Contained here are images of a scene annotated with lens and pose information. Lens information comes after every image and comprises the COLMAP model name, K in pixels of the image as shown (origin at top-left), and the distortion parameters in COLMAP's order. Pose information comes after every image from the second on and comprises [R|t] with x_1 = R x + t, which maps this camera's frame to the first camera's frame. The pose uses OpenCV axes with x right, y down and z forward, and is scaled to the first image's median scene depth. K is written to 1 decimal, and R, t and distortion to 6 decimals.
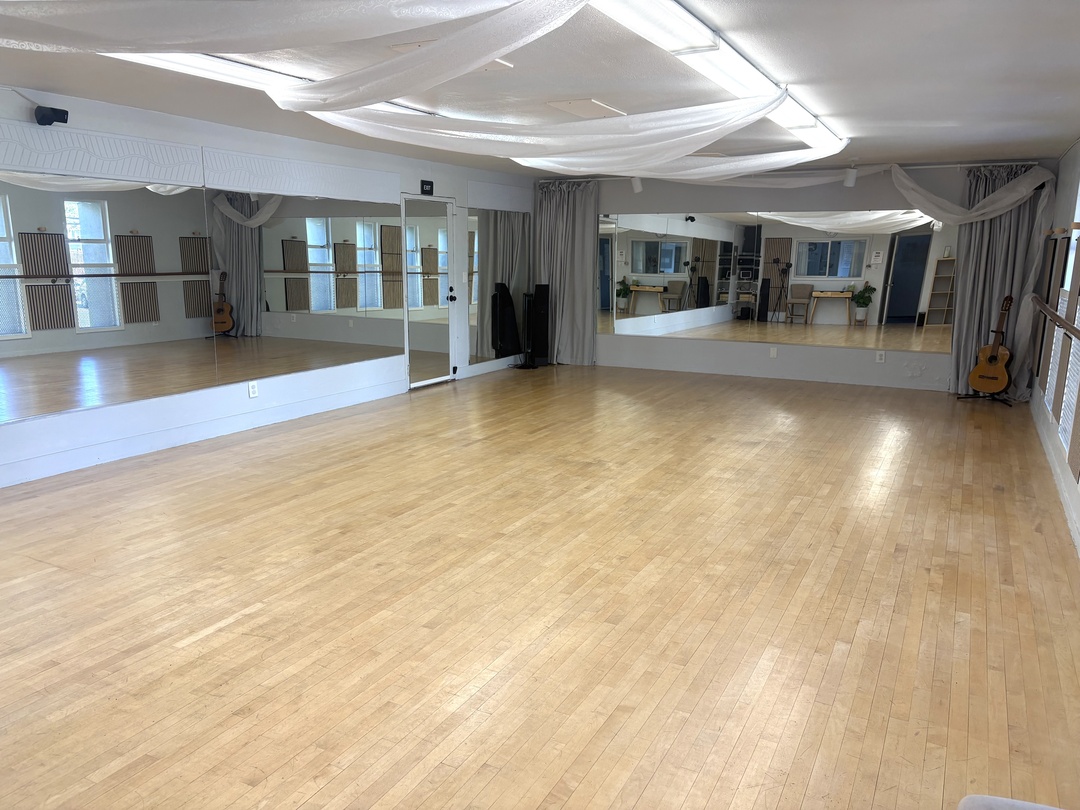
lens RADIAL K [[807.2, 0, 540.0], [0, 807.2, 405.0], [0, 0, 1]] dist [0.002484, -0.003959]
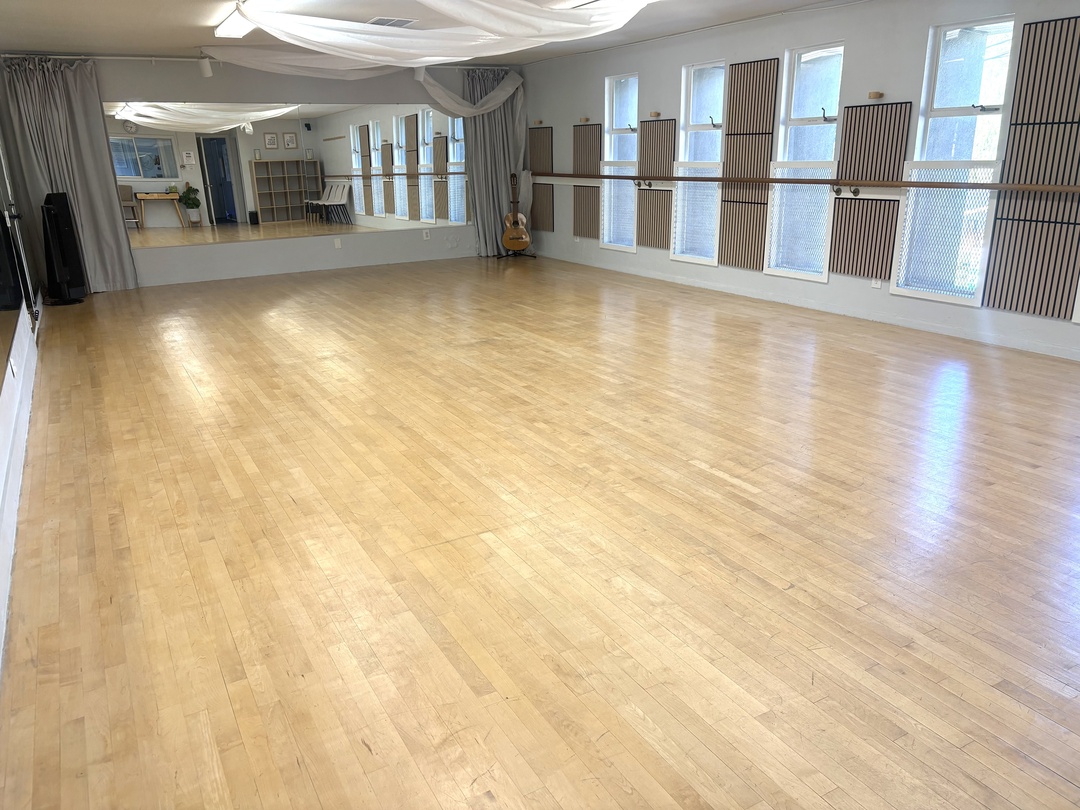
lens RADIAL K [[813.2, 0, 539.0], [0, 813.2, 412.2], [0, 0, 1]] dist [0.016538, -0.007718]
pose [[0.546623, -0.278340, 0.789766, -0.846559], [0.184320, 0.960003, 0.210763, -0.056716], [-0.816841, 0.030362, 0.576063, 0.343413]]
